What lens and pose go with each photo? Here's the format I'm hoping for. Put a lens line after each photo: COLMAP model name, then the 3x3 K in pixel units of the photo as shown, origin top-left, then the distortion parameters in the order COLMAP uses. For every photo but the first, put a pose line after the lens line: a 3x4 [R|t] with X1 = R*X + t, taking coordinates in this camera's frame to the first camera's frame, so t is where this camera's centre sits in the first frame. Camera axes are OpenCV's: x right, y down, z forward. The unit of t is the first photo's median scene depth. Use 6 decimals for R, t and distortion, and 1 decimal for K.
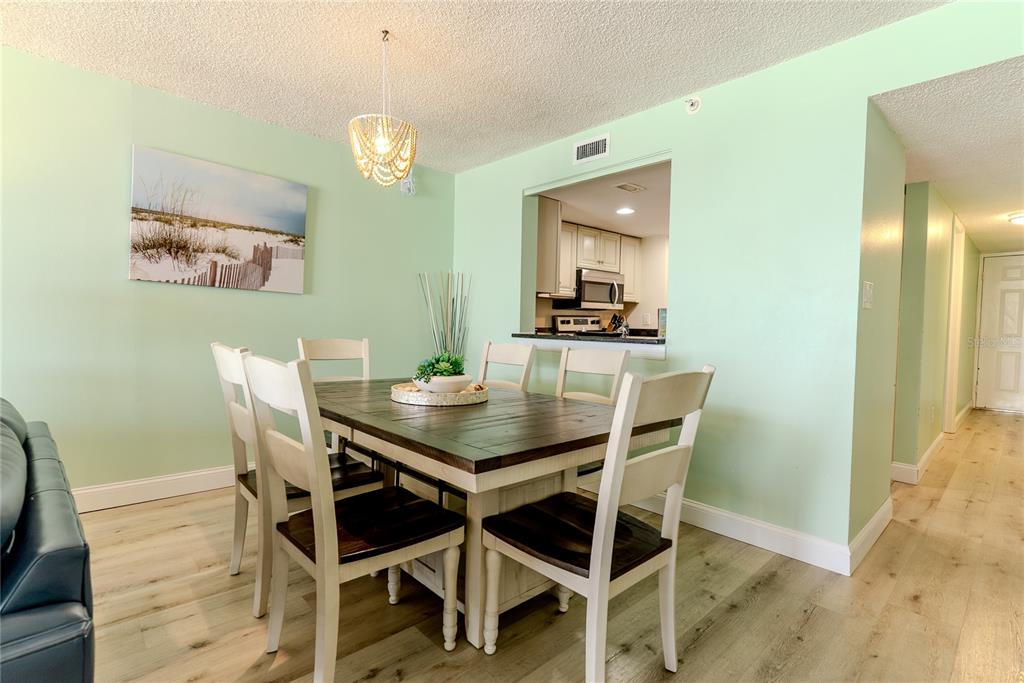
lens RADIAL K [[490.4, 0, 515.6], [0, 490.4, 336.9], [0, 0, 1]] dist [0.001600, -0.001125]
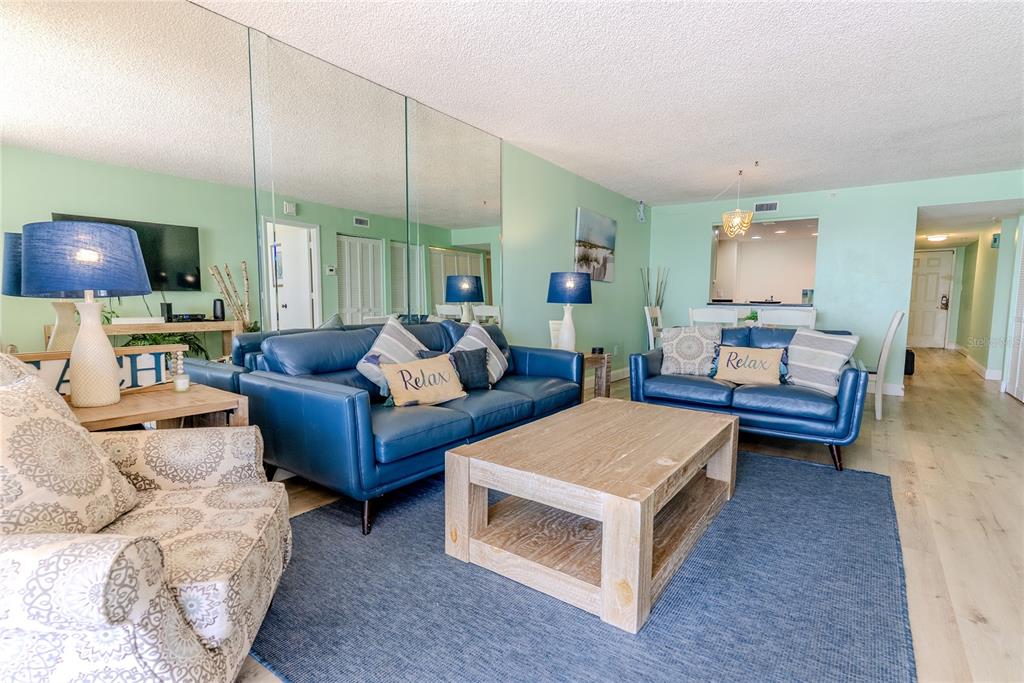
lens RADIAL K [[490.4, 0, 510.0], [0, 490.4, 345.9], [0, 0, 1]] dist [0.001600, -0.001125]
pose [[0.983717, -0.023475, 0.178184, -1.225145], [0.008658, 0.996472, 0.083480, -0.009063], [-0.179515, -0.080578, 0.980450, -0.773050]]
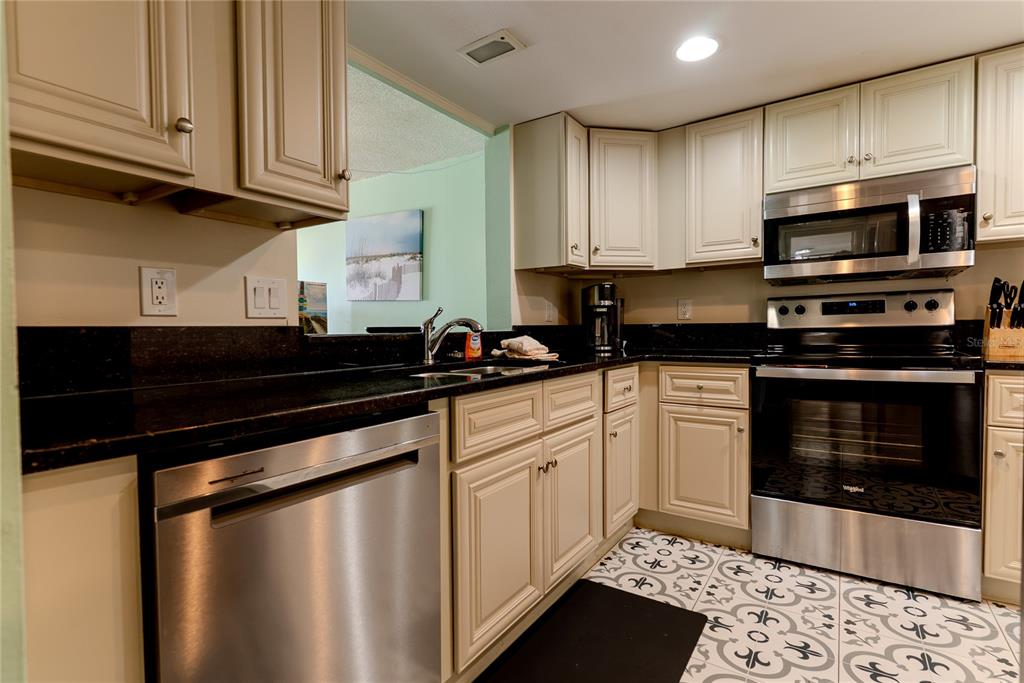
lens RADIAL K [[490.4, 0, 515.8], [0, 490.4, 339.6], [0, 0, 1]] dist [0.001600, -0.001125]
pose [[0.216797, 0.007656, -0.976187, 0.862067], [-0.013453, 0.999898, 0.004855, 0.000159], [0.976124, 0.012080, 0.216878, 1.052686]]
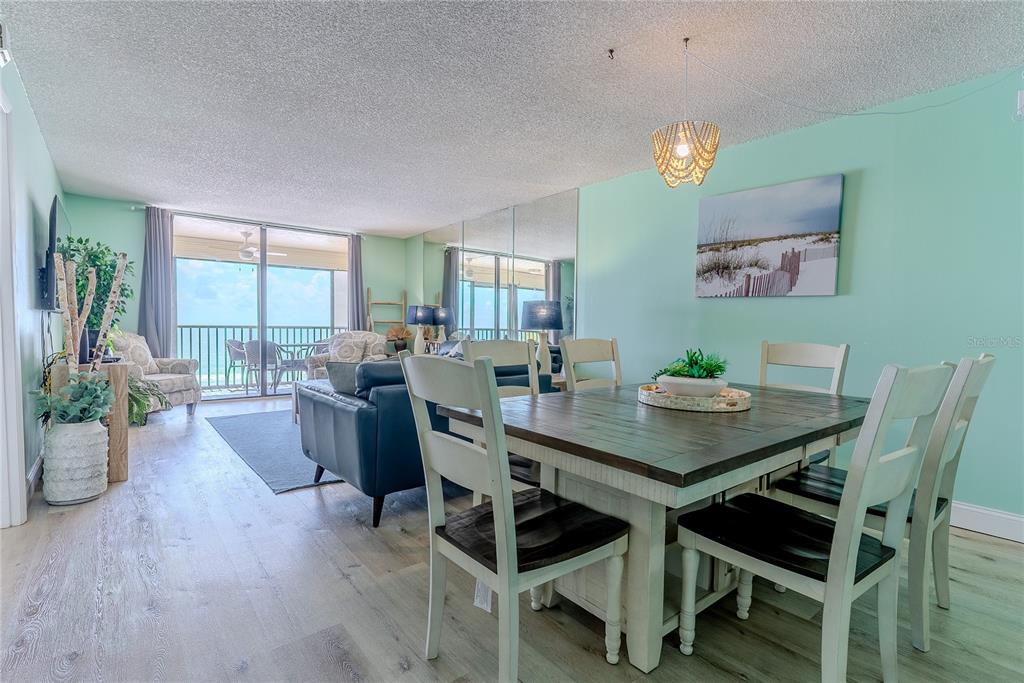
lens RADIAL K [[490.4, 0, 513.8], [0, 490.4, 346.9], [0, 0, 1]] dist [0.001600, -0.001125]
pose [[-0.079560, 0.020053, -0.996628, 0.560759], [-0.036846, 0.999055, 0.023044, 0.008830], [0.996149, 0.038555, -0.078746, 0.527795]]
